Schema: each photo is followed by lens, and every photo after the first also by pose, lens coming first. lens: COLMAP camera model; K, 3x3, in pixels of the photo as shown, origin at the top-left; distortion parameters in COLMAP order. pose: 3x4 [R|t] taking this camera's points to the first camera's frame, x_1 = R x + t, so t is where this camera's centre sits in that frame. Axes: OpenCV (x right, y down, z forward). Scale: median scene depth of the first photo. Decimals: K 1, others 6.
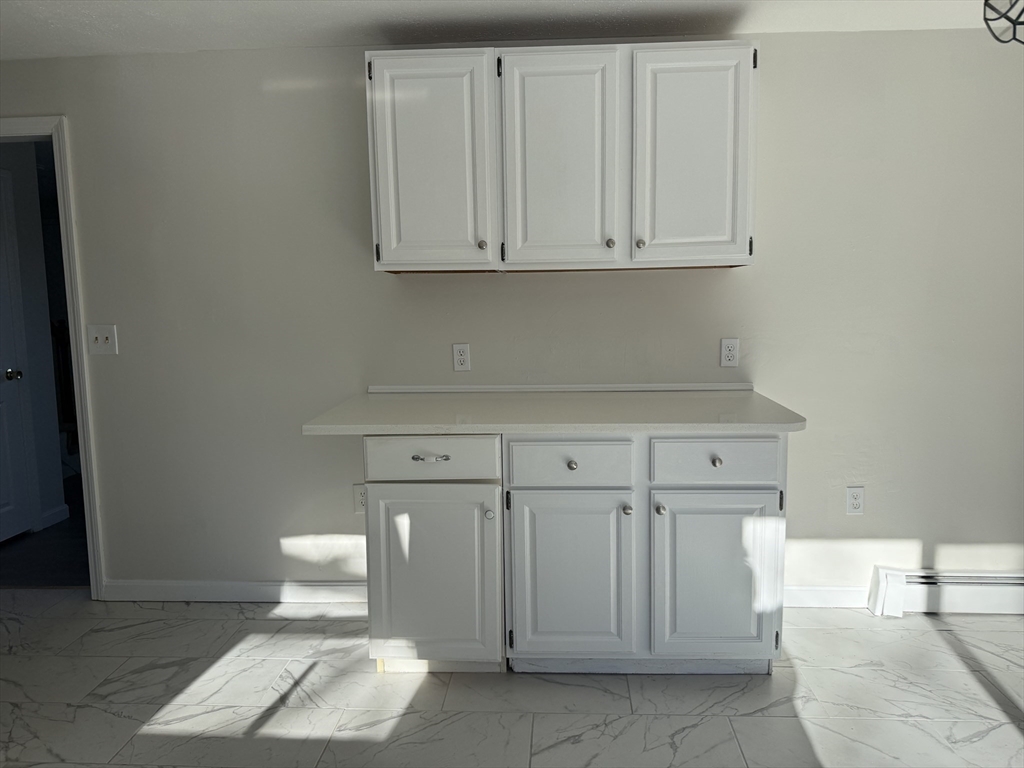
lens RADIAL K [[707.5, 0, 503.7], [0, 707.5, 385.7], [0, 0, 1]] dist [0.026285, -0.043874]
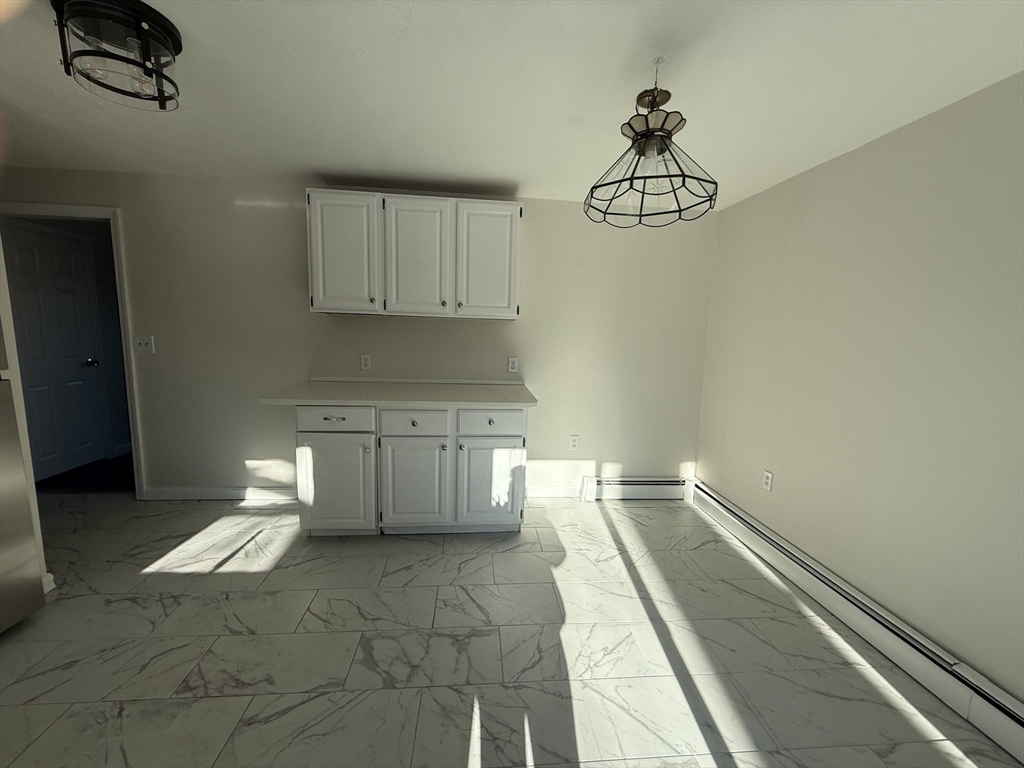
lens RADIAL K [[408.6, 0, 515.8], [0, 408.6, 384.2], [0, 0, 1]] dist [-0.012520, 0.000945]
pose [[0.987093, 0.025449, 0.158113, 0.177540], [-0.029116, 0.999357, 0.020917, -0.020199], [-0.157479, -0.025251, 0.987199, -0.092503]]
